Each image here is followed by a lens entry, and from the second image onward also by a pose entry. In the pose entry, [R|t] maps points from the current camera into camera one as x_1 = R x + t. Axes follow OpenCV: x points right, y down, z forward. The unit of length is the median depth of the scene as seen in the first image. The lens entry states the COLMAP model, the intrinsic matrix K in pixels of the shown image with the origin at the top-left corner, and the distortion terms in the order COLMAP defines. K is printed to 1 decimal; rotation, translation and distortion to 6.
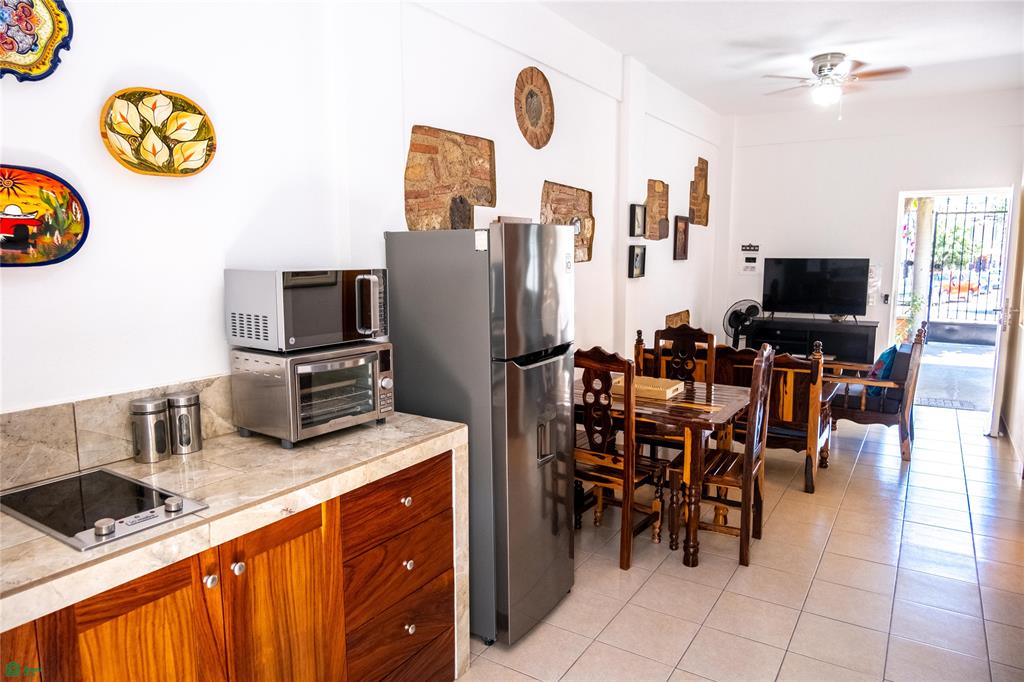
lens RADIAL K [[641.6, 0, 510.5], [0, 641.6, 339.7], [0, 0, 1]] dist [-0.009449, 0.003620]
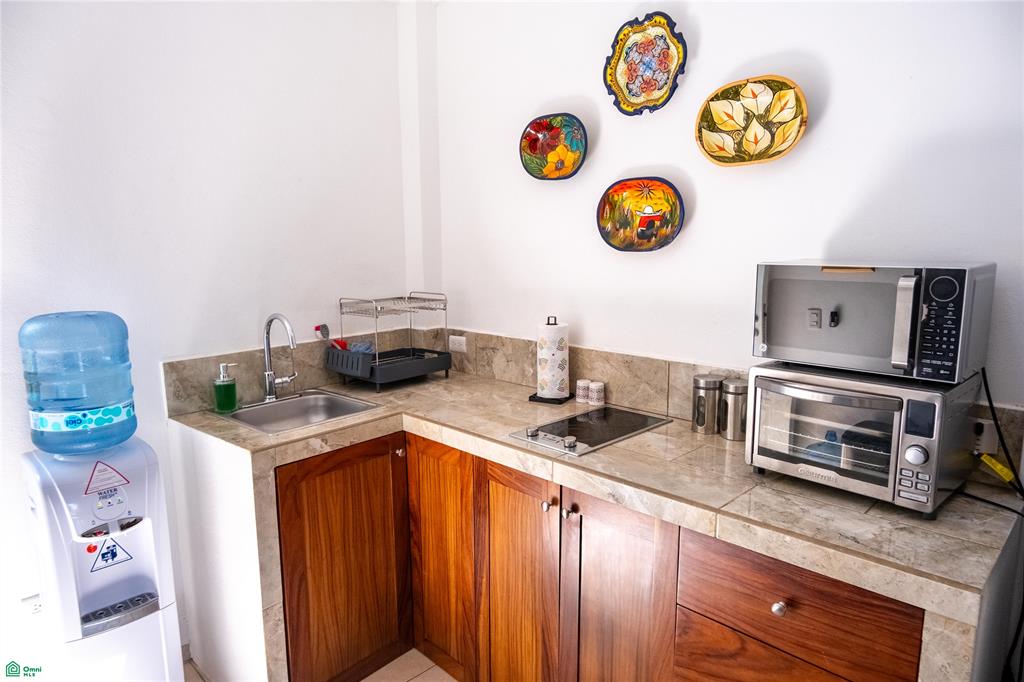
lens RADIAL K [[641.6, 0, 516.8], [0, 641.6, 344.4], [0, 0, 1]] dist [-0.009449, 0.003620]
pose [[-0.208560, 0.156743, -0.965367, 0.556951], [-0.126139, 0.974518, 0.185480, -0.122711], [0.969841, 0.160454, -0.183475, 0.887506]]
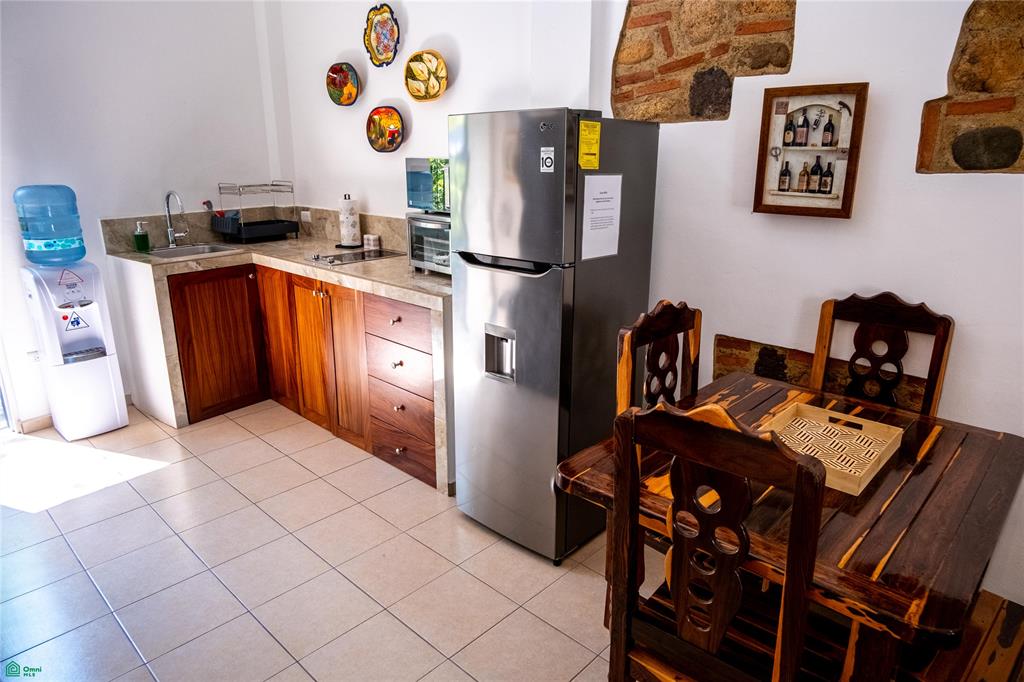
lens RADIAL K [[641.6, 0, 513.5], [0, 641.6, 341.2], [0, 0, 1]] dist [-0.009449, 0.003620]
pose [[-0.176152, 0.282429, -0.942976, 1.289094], [-0.136483, 0.941696, 0.307541, -0.210668], [0.974855, 0.182874, -0.127335, 1.597102]]
